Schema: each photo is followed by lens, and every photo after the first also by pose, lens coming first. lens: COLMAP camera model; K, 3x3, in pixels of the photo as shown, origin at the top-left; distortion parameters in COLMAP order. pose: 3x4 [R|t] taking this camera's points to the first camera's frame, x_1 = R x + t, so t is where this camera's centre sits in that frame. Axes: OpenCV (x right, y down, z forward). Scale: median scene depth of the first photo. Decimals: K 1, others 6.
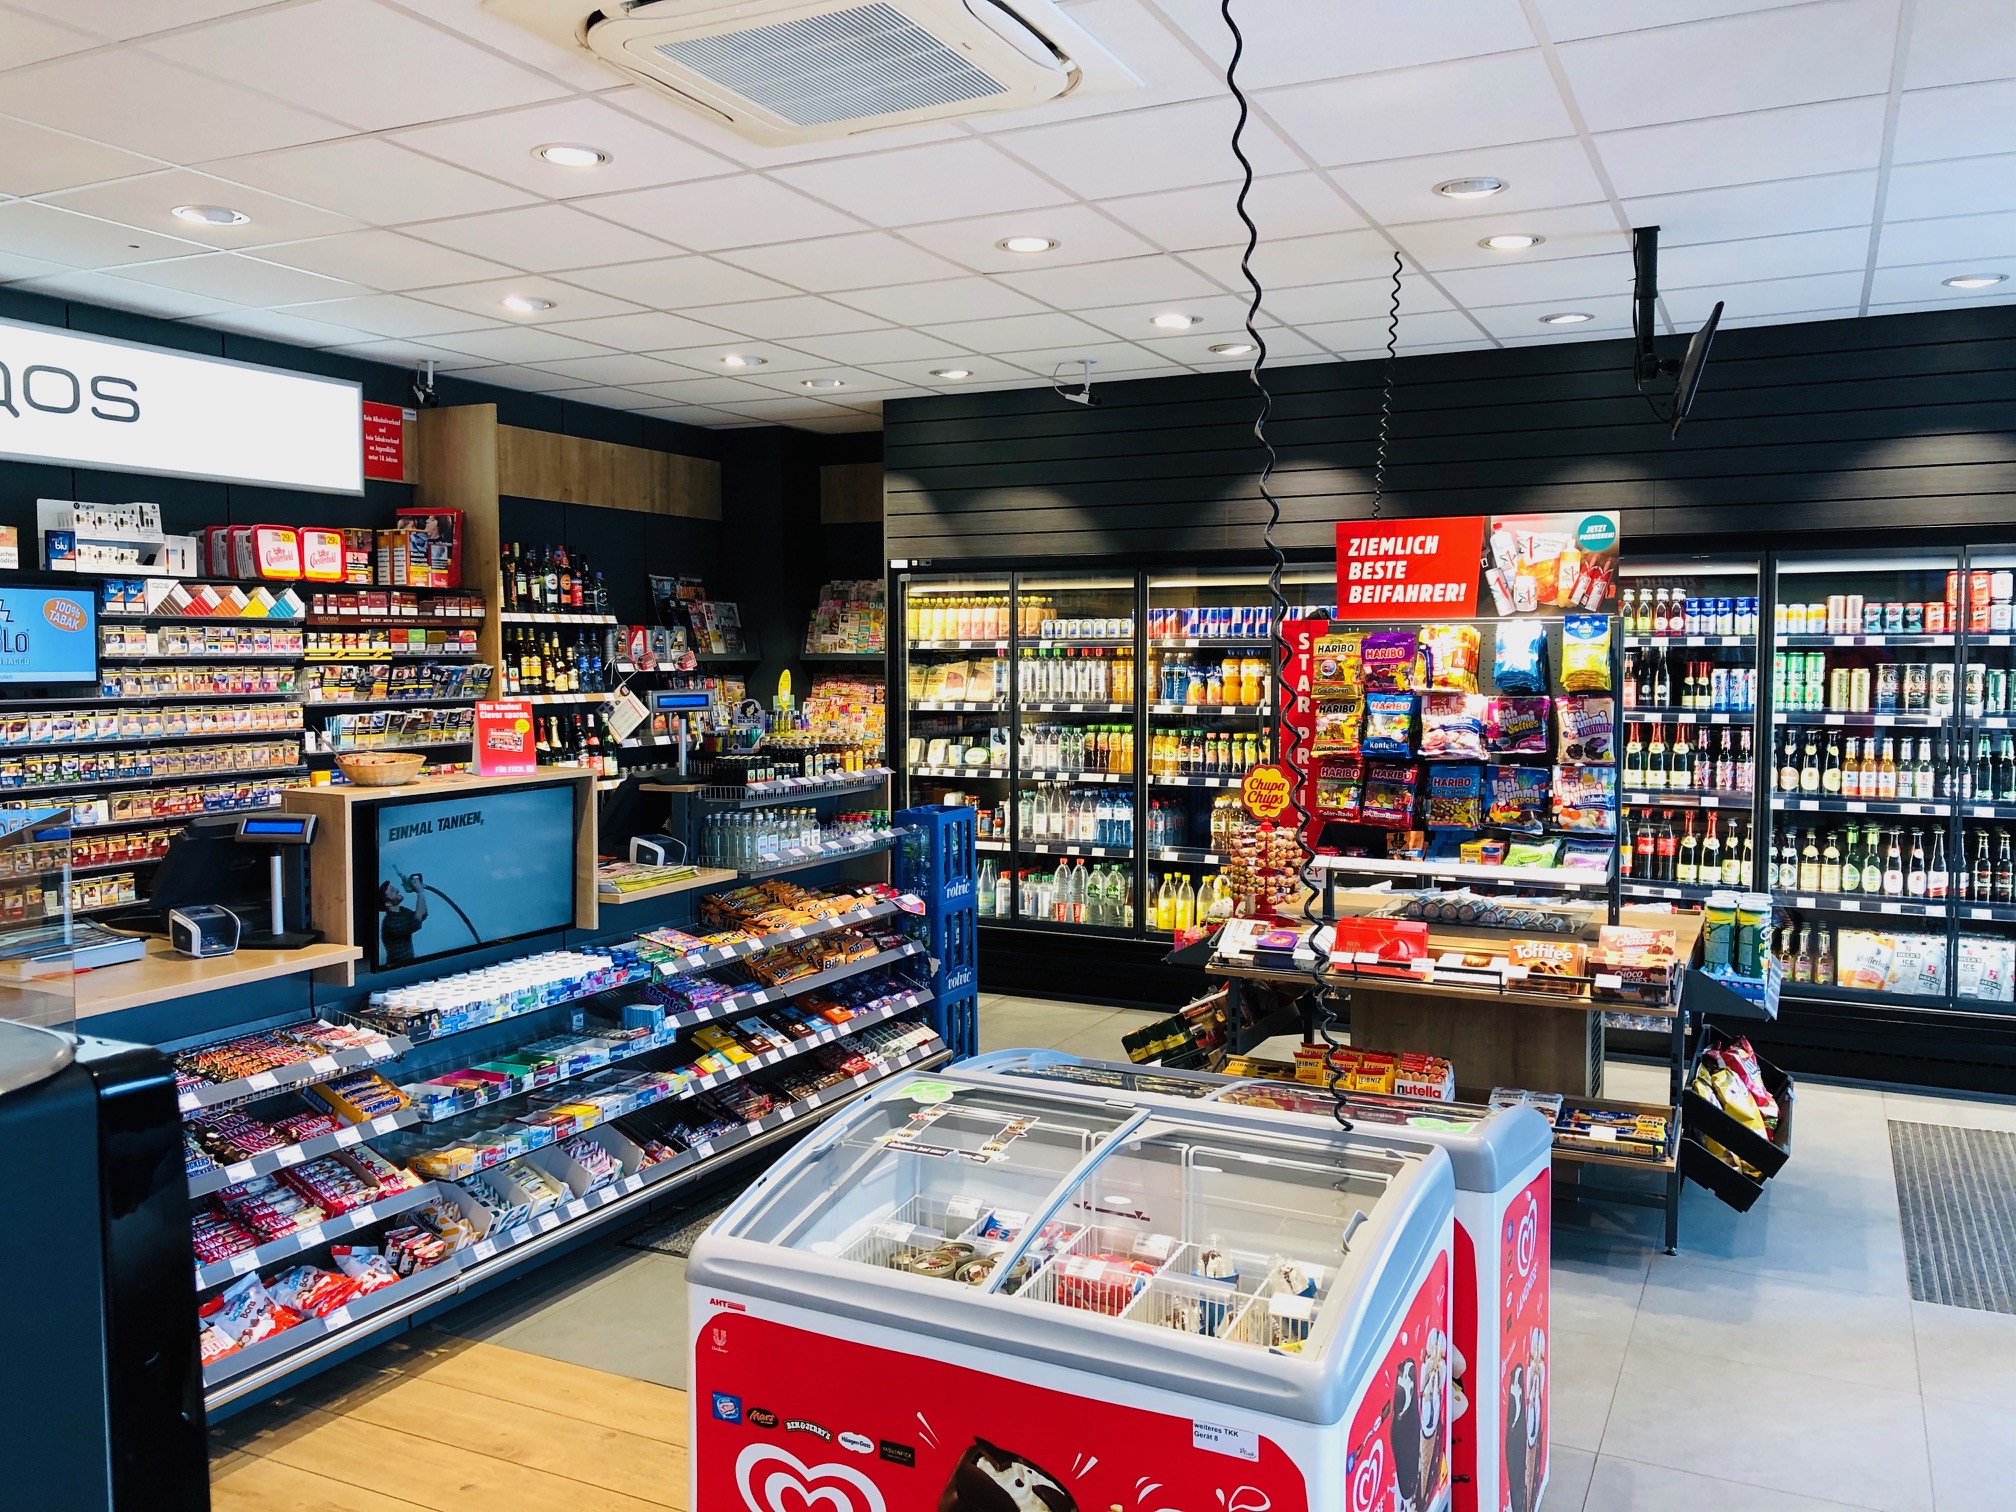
lens RADIAL K [[1636.1, 0, 1008.0], [0, 1636.1, 756.0], [0, 0, 1]] dist [-0.001878, 0.000439]
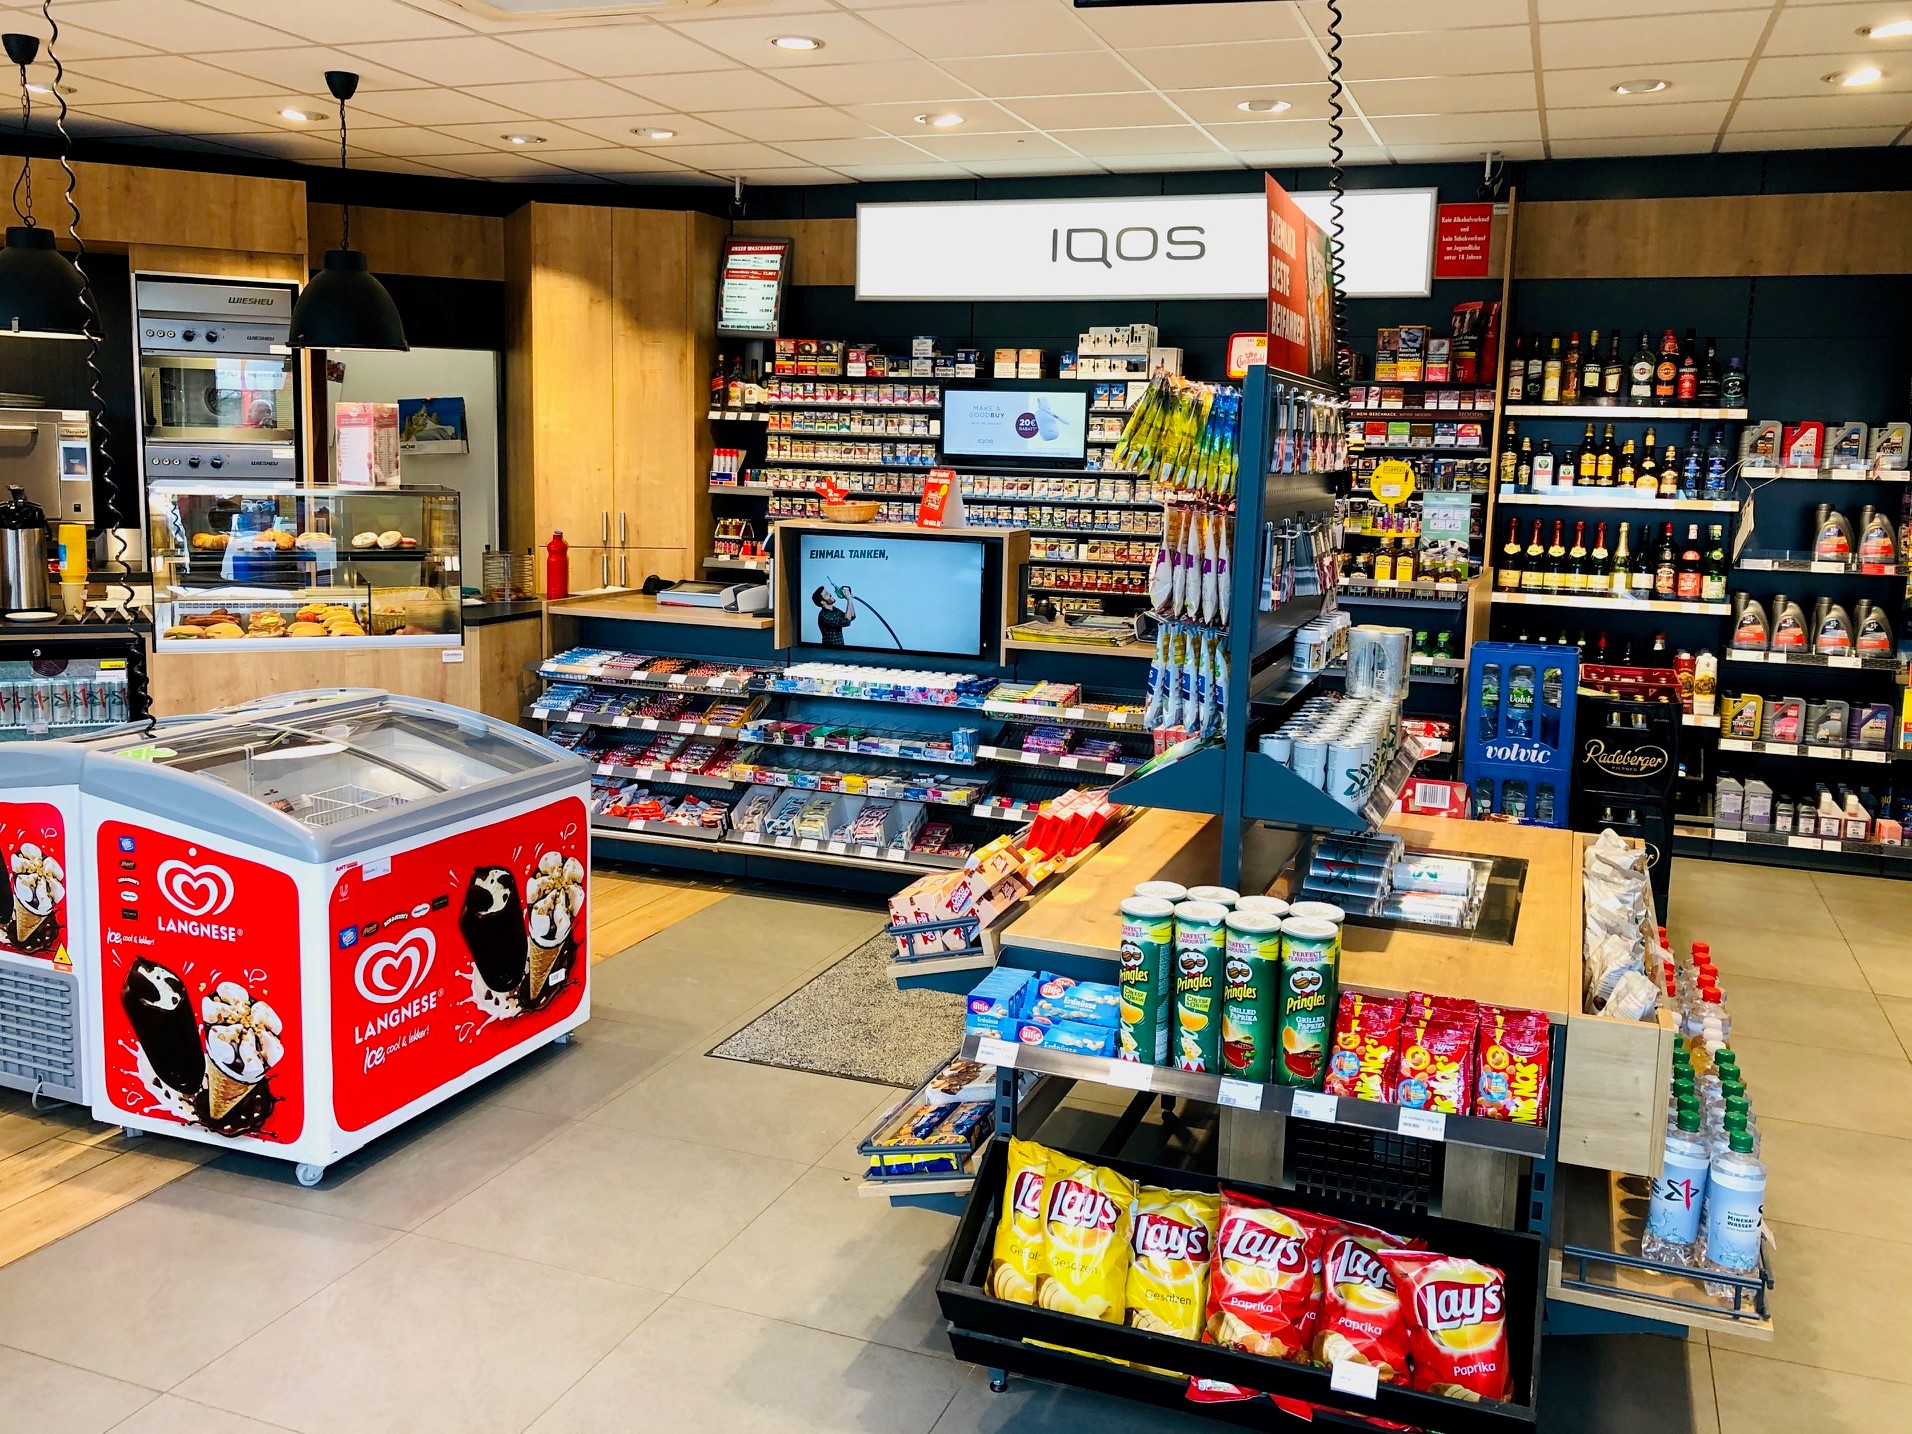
lens RADIAL K [[1606.7, 0, 956.0], [0, 1606.7, 717.0], [0, 0, 1]] dist [0.002827, -0.000836]
pose [[0.096378, 0.165195, -0.981541, 0.776788], [-0.090889, 0.983472, 0.156596, -0.031890], [0.991186, 0.074119, 0.109800, 0.726876]]
